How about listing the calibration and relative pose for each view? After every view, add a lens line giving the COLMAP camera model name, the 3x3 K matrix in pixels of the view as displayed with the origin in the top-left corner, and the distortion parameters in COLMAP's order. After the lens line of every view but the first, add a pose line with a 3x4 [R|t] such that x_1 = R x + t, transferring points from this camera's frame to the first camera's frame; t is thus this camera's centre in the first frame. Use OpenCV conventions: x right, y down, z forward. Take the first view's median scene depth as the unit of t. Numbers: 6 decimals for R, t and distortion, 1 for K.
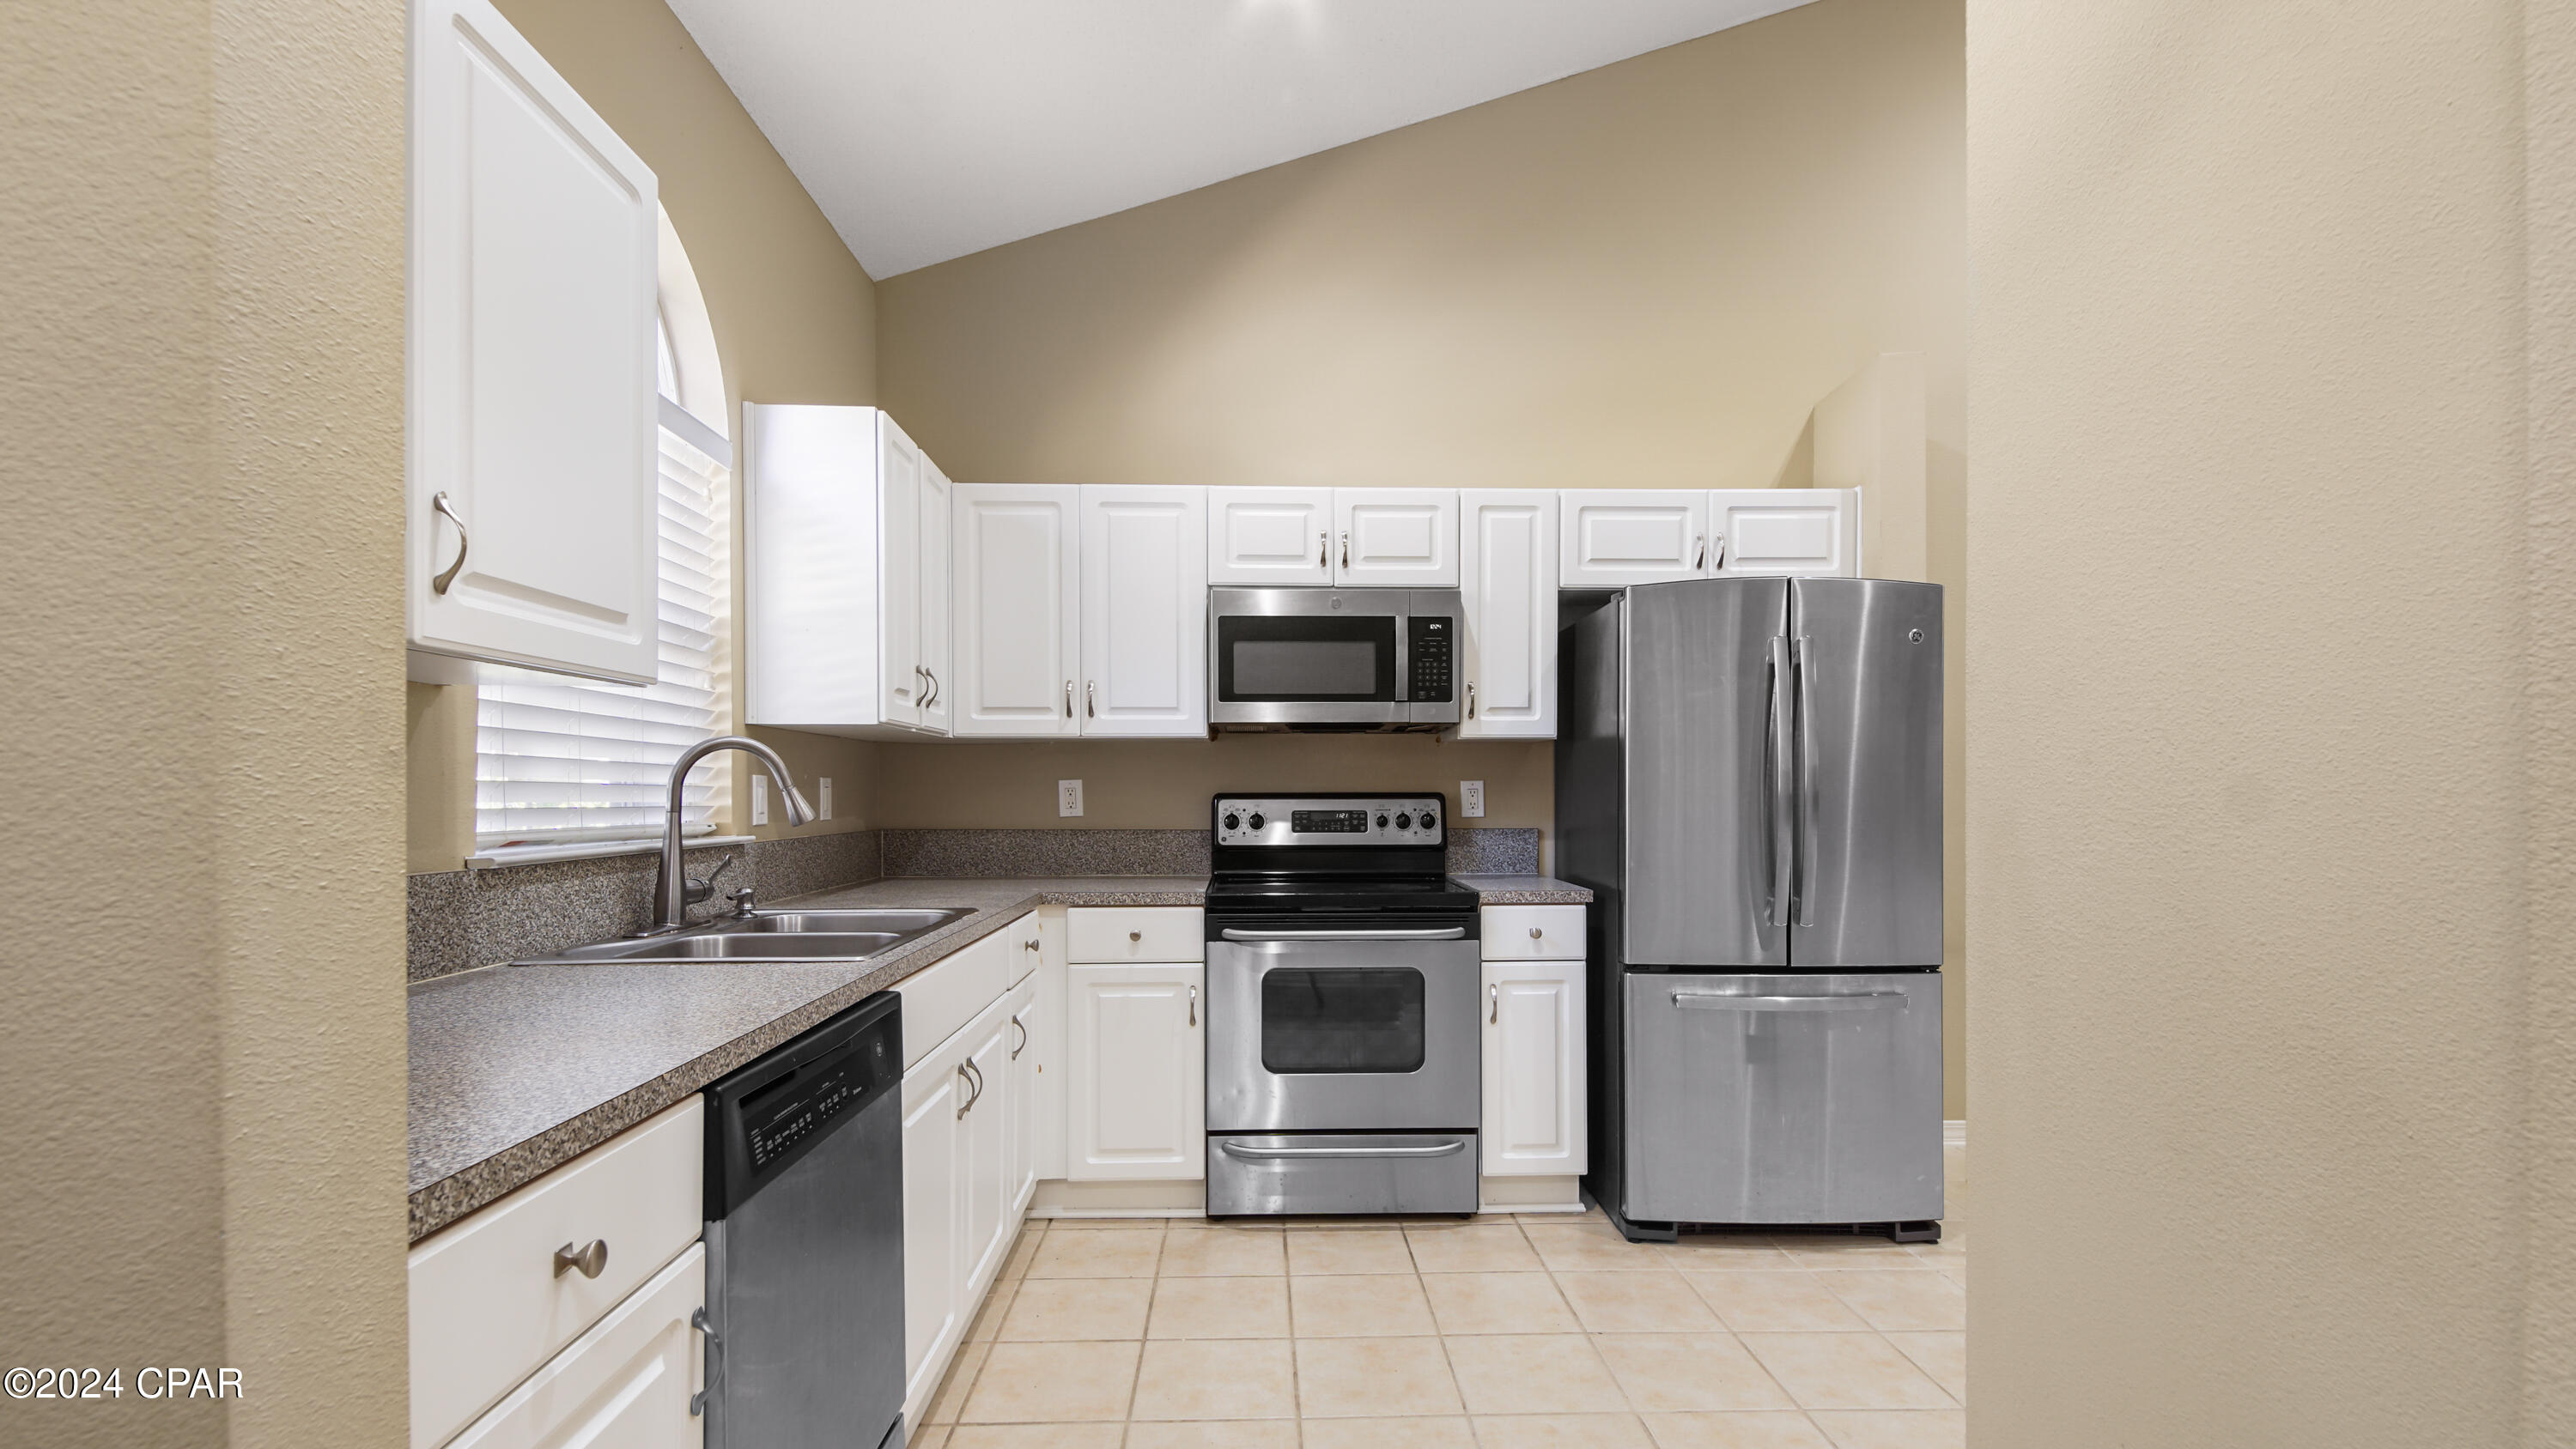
lens RADIAL K [[1167.4, 0, 1293.5], [0, 1167.4, 794.6], [0, 0, 1]] dist [0.017937, -0.000691]
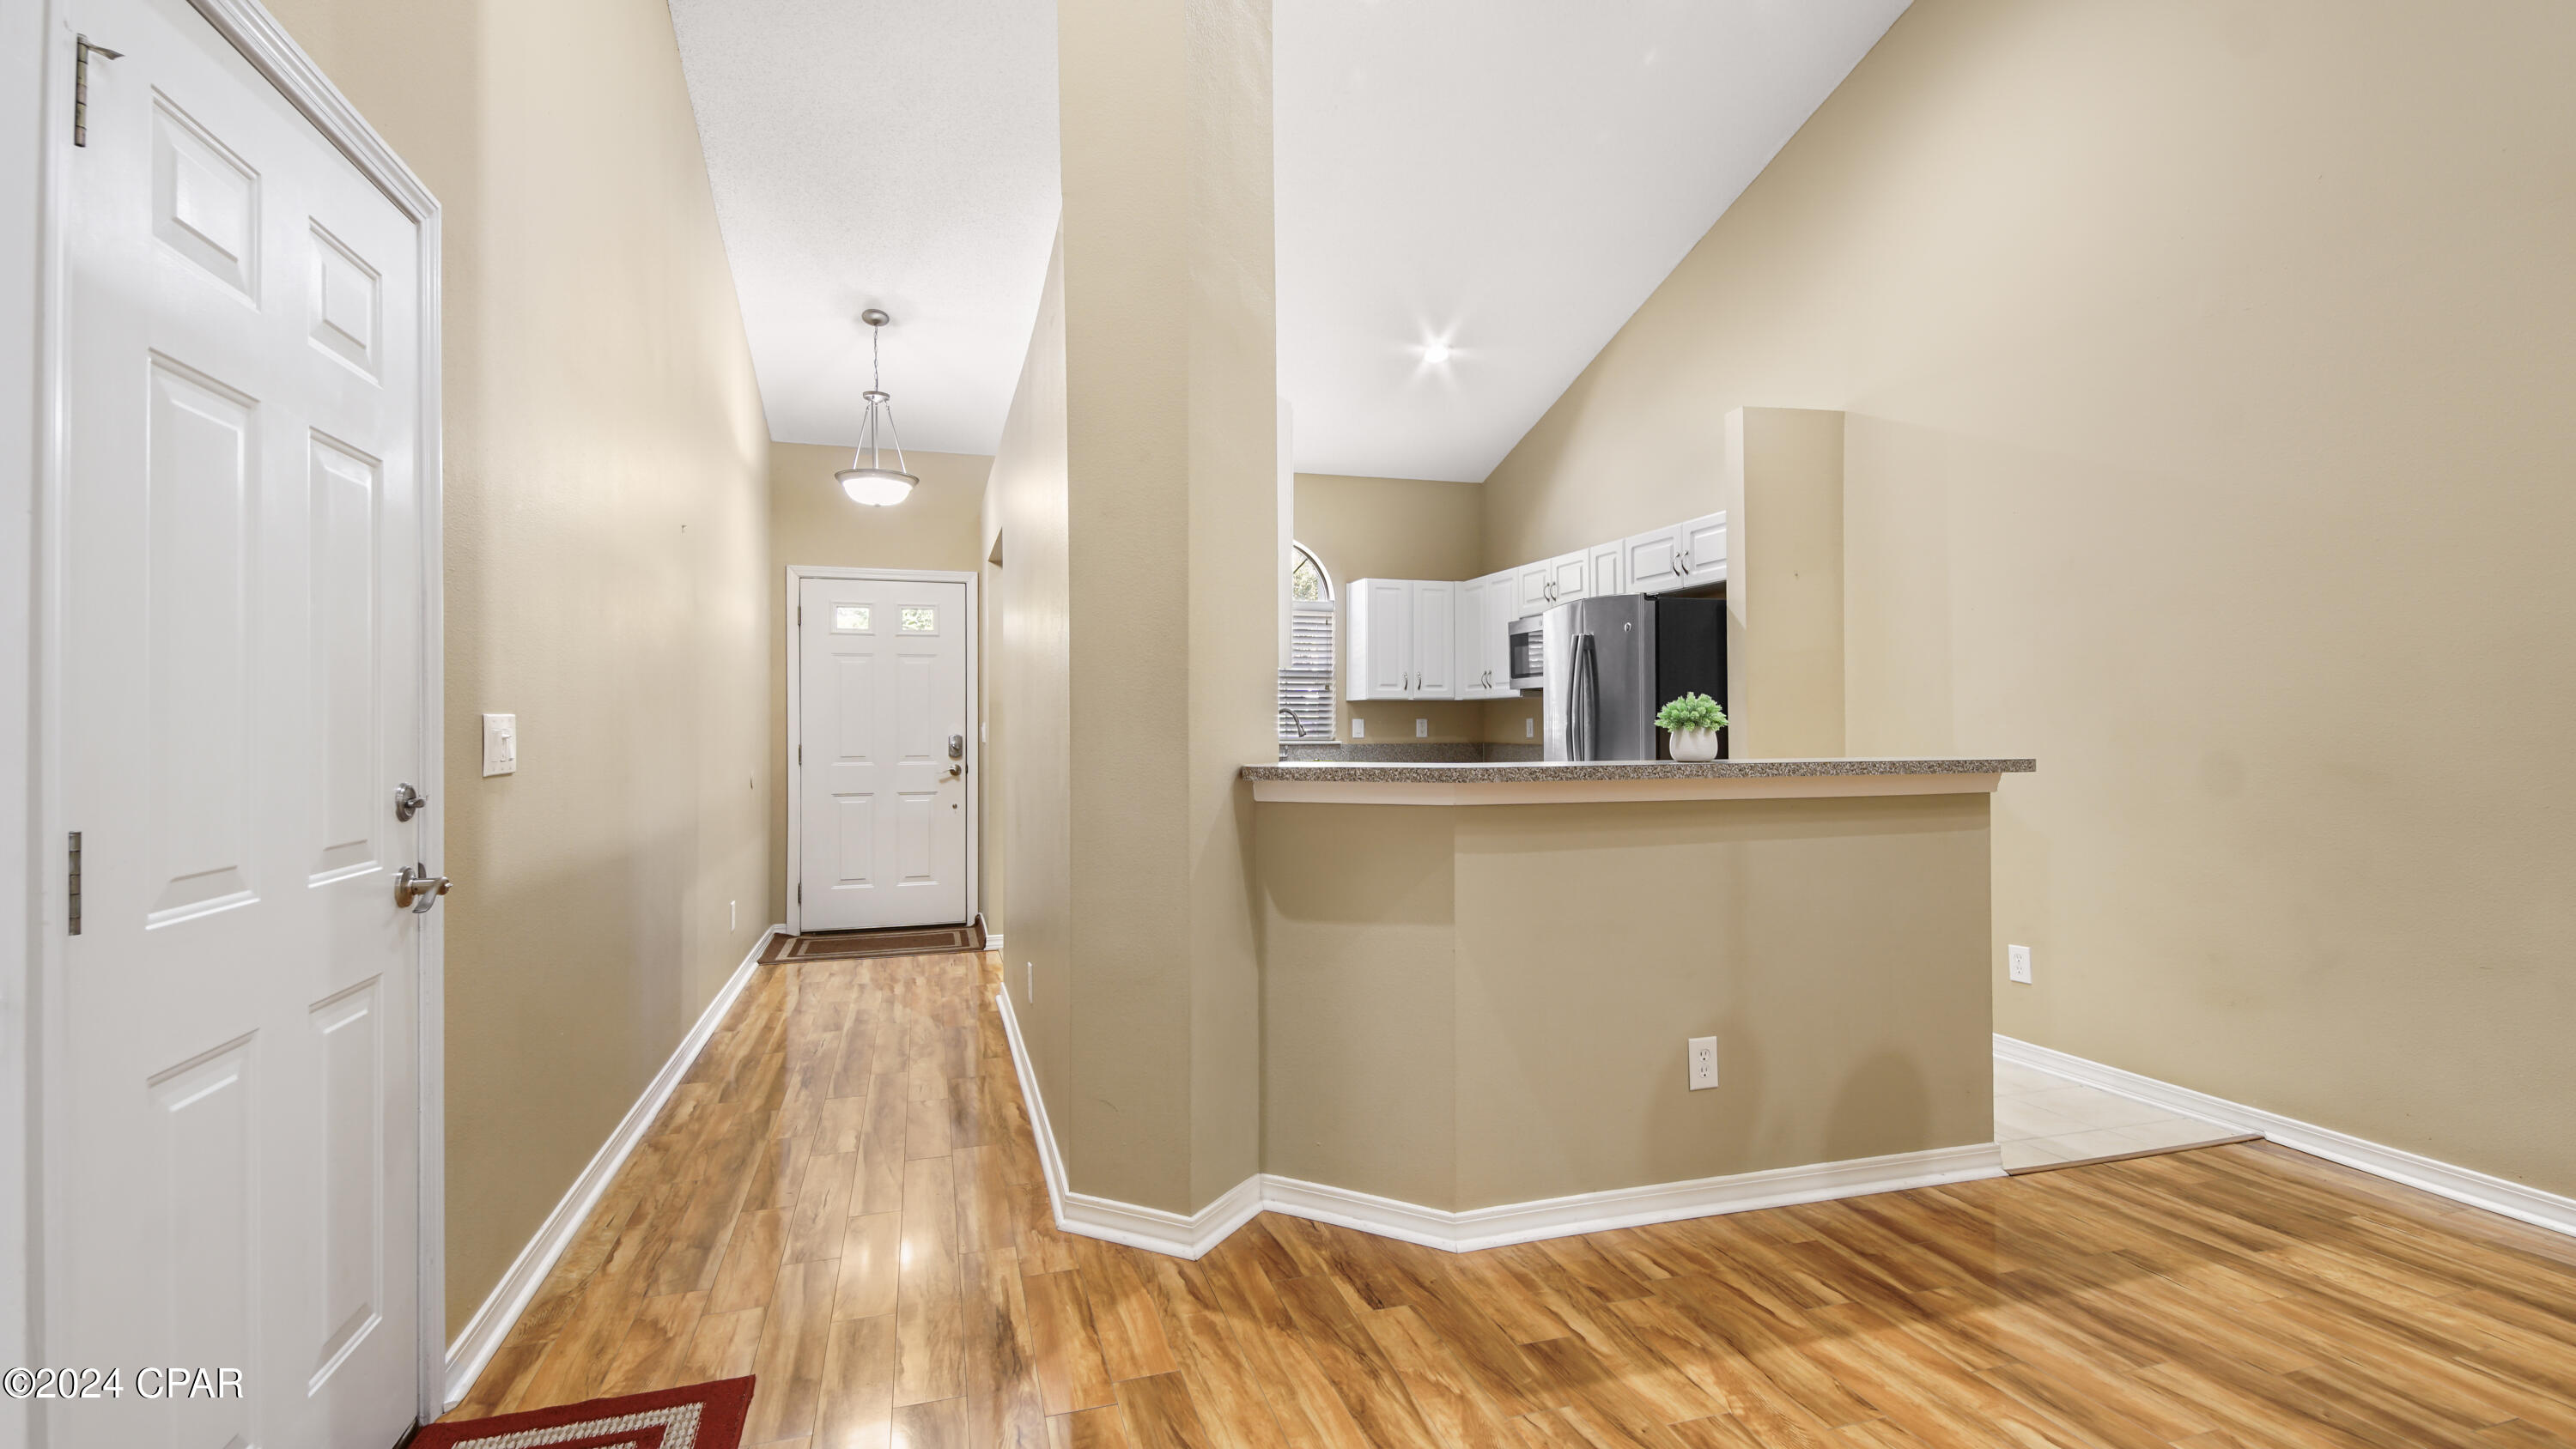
lens RADIAL K [[1226.3, 0, 1291.7], [0, 1226.3, 810.3], [0, 0, 1]] dist [-0.005762, -0.000695]
pose [[0.250944, 0.070692, -0.965417, 1.763839], [-0.003661, 0.997392, 0.072082, -0.005601], [0.967995, -0.014554, 0.250549, 0.126296]]
